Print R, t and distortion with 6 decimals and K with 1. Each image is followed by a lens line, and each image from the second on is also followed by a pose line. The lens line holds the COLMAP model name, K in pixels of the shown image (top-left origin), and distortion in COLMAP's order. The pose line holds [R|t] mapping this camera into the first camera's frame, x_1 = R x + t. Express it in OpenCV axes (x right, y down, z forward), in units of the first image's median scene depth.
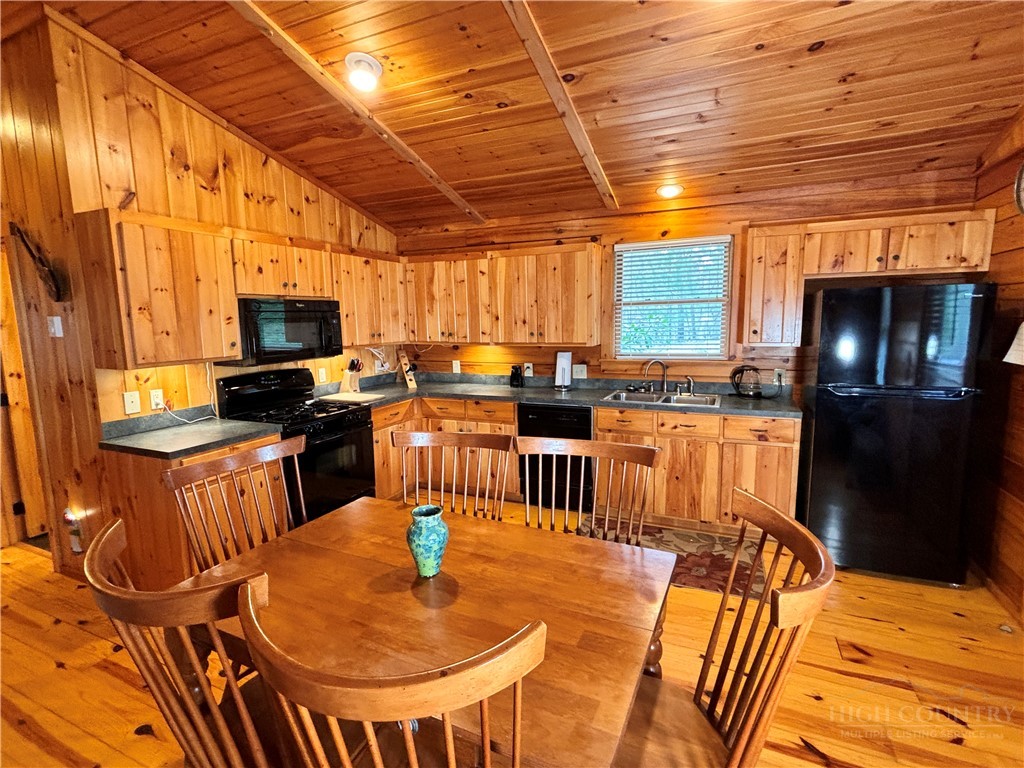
lens RADIAL K [[489.9, 0, 512.0], [0, 489.9, 384.0], [0, 0, 1]] dist [-0.000507, 0.000391]
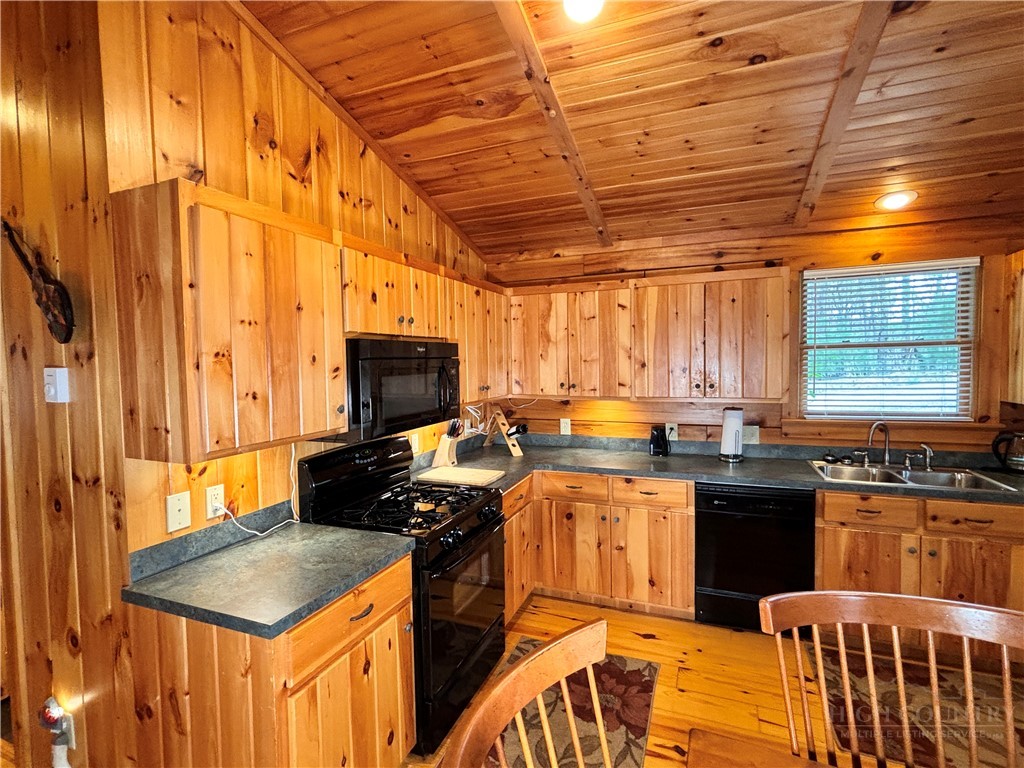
lens RADIAL K [[490.7, 0, 511.5], [0, 490.7, 383.0], [0, 0, 1]] dist [-0.000417, -0.000379]
pose [[0.999133, -0.002864, 0.041535, -0.302474], [0.006555, 0.996011, -0.088987, -0.046712], [-0.041114, 0.089182, 0.995166, 0.287915]]
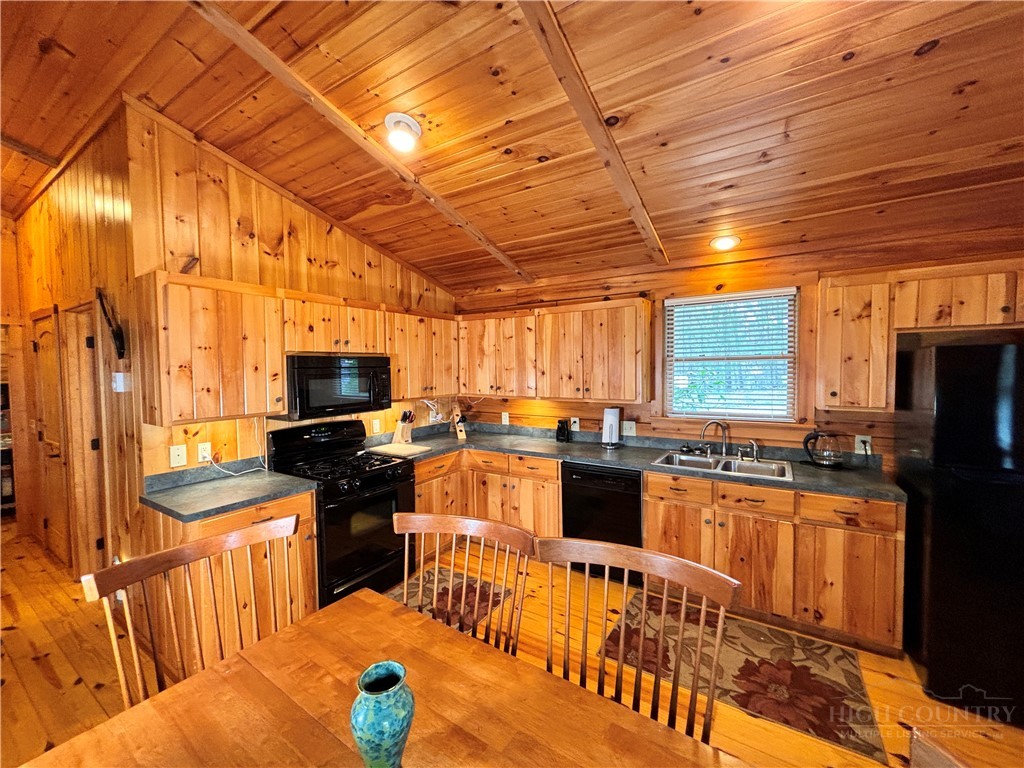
lens RADIAL K [[413.8, 0, 511.5], [0, 413.8, 383.7], [0, 0, 1]] dist [0.000637, 0.000268]
pose [[0.989308, 0.011581, -0.145378, 0.032806], [-0.024837, 0.995659, -0.089703, -0.039994], [0.143708, 0.092354, 0.985301, 0.174218]]
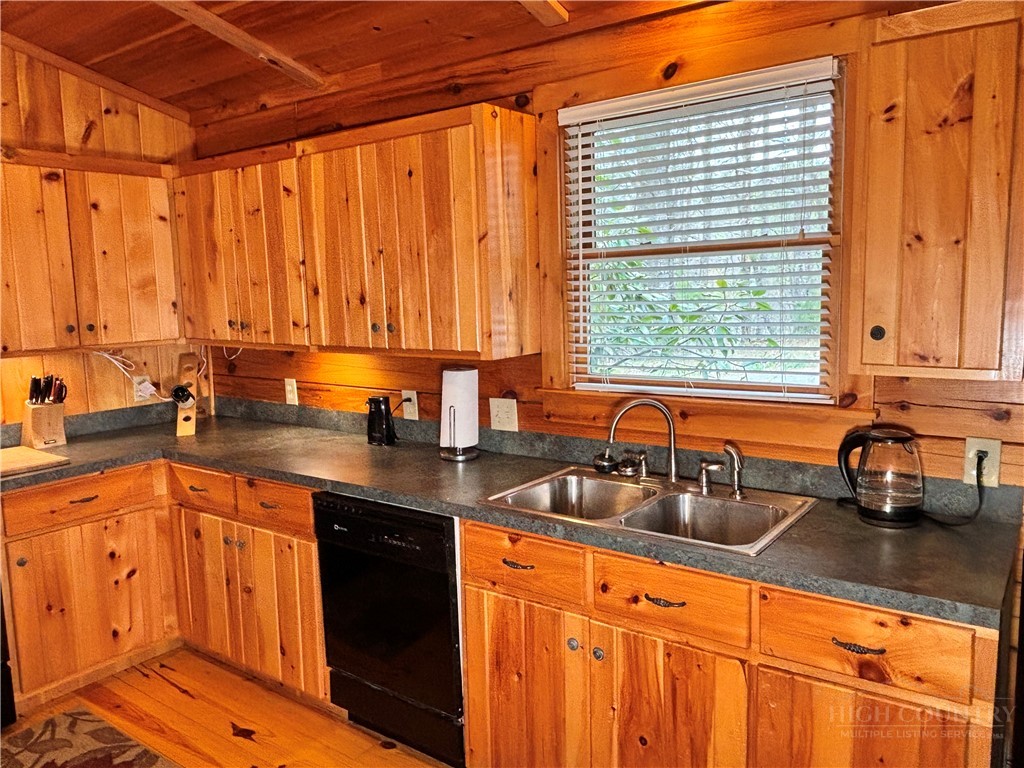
lens RADIAL K [[762.0, 0, 512.0], [0, 762.0, 384.0], [0, 0, 1]] dist [0.030275, -0.054820]
pose [[0.979372, 0.019883, -0.201087, 0.325723], [-0.020771, 0.999782, -0.002307, -0.059475], [0.200997, 0.006437, 0.979571, 0.402502]]
